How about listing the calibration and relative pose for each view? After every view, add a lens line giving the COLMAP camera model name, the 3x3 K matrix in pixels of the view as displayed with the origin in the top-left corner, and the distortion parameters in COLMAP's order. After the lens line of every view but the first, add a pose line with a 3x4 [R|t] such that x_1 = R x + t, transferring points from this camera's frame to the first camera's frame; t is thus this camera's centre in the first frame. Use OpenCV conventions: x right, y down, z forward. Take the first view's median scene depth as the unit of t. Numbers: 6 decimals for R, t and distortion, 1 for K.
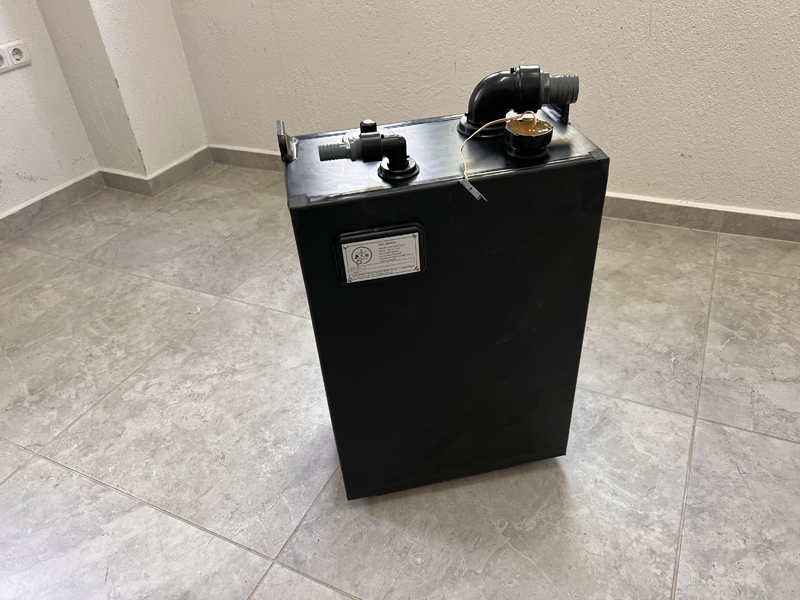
lens RADIAL K [[605.0, 0, 401.9], [0, 605.0, 299.3], [0, 0, 1]] dist [0.033131, -0.036104]
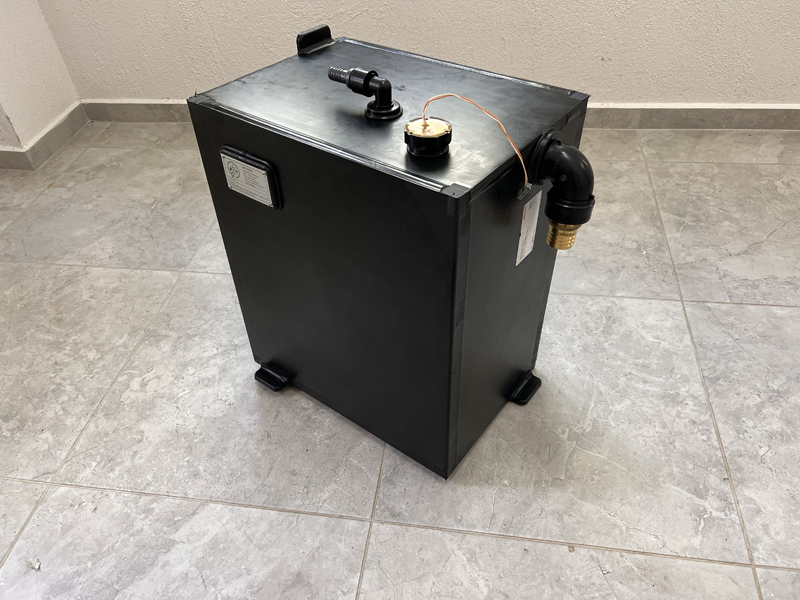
lens RADIAL K [[605.0, 0, 400.3], [0, 605.0, 299.4], [0, 0, 1]] dist [0.033131, -0.036104]
pose [[0.955286, -0.192312, 0.224598, -0.210969], [0.163323, 0.976391, 0.141371, -0.041173], [-0.246483, -0.098367, 0.964142, 0.034199]]
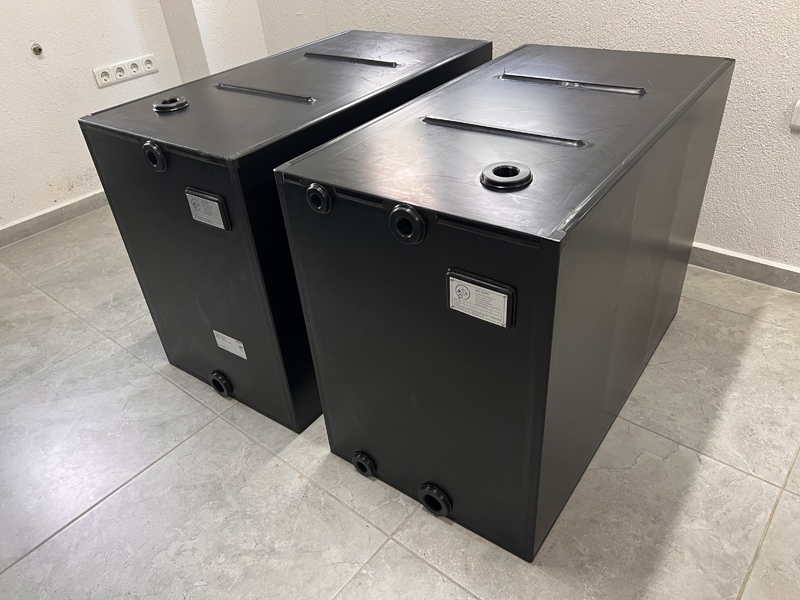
lens RADIAL K [[605.0, 0, 405.3], [0, 605.0, 303.1], [0, 0, 1]] dist [0.033131, -0.036104]
pose [[0.971381, 0.137789, -0.193477, 0.347286], [-0.134724, 0.990459, 0.028974, 0.018904], [0.195623, -0.002079, 0.980677, -0.301701]]
